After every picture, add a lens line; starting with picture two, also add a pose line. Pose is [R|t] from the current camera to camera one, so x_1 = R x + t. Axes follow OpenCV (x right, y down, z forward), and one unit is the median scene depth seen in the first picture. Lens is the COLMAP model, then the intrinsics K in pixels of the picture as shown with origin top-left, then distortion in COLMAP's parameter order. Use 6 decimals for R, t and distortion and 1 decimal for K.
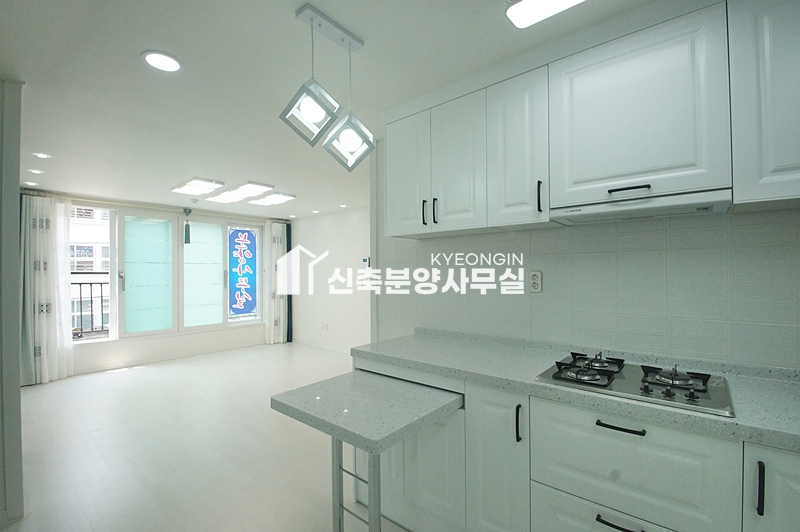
lens RADIAL K [[355.0, 0, 400.3], [0, 355.0, 269.7], [0, 0, 1]] dist [0.009566, -0.013845]
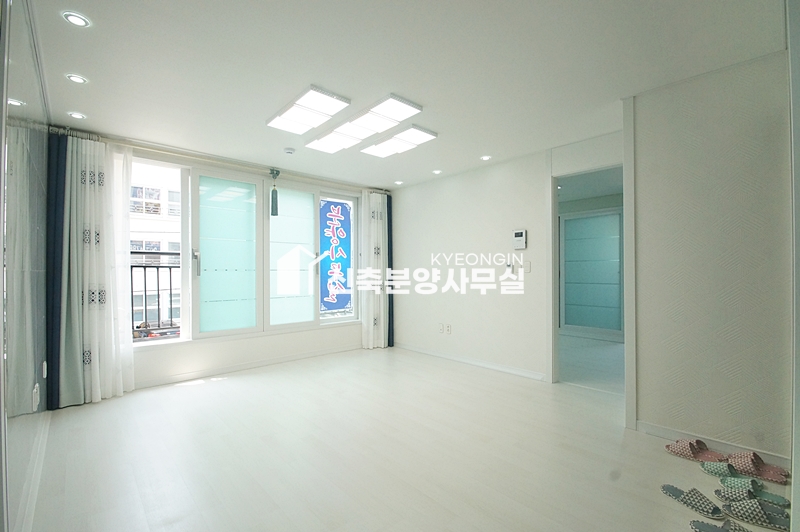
lens RADIAL K [[355.0, 0, 400.3], [0, 355.0, 269.7], [0, 0, 1]] dist [0.009566, -0.013845]
pose [[0.992873, 0.001859, -0.119164, -0.297339], [-0.001435, 0.999992, 0.003648, 0.048242], [0.119170, -0.003451, 0.992868, 0.343529]]
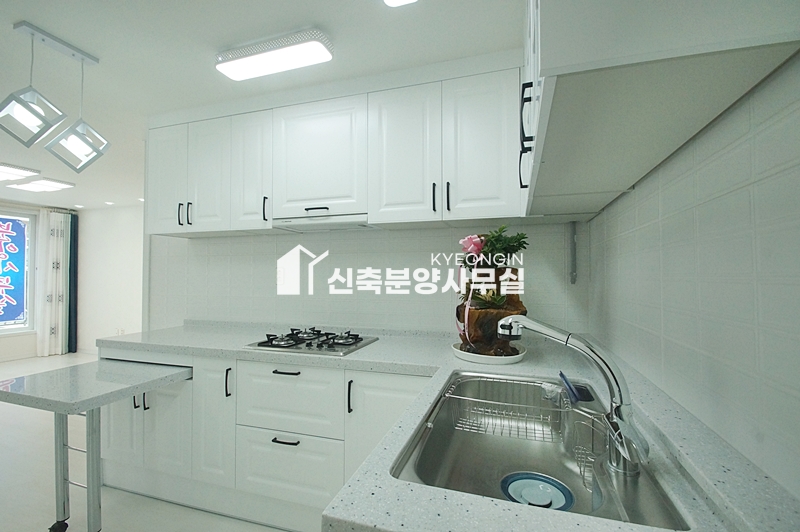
lens RADIAL K [[355.0, 0, 400.3], [0, 355.0, 269.7], [0, 0, 1]] dist [0.009566, -0.013845]
pose [[0.922856, 0.014210, 0.384883, 0.126319], [-0.010240, 0.999871, -0.012364, 0.009529], [-0.385009, 0.007469, 0.922883, -0.137201]]
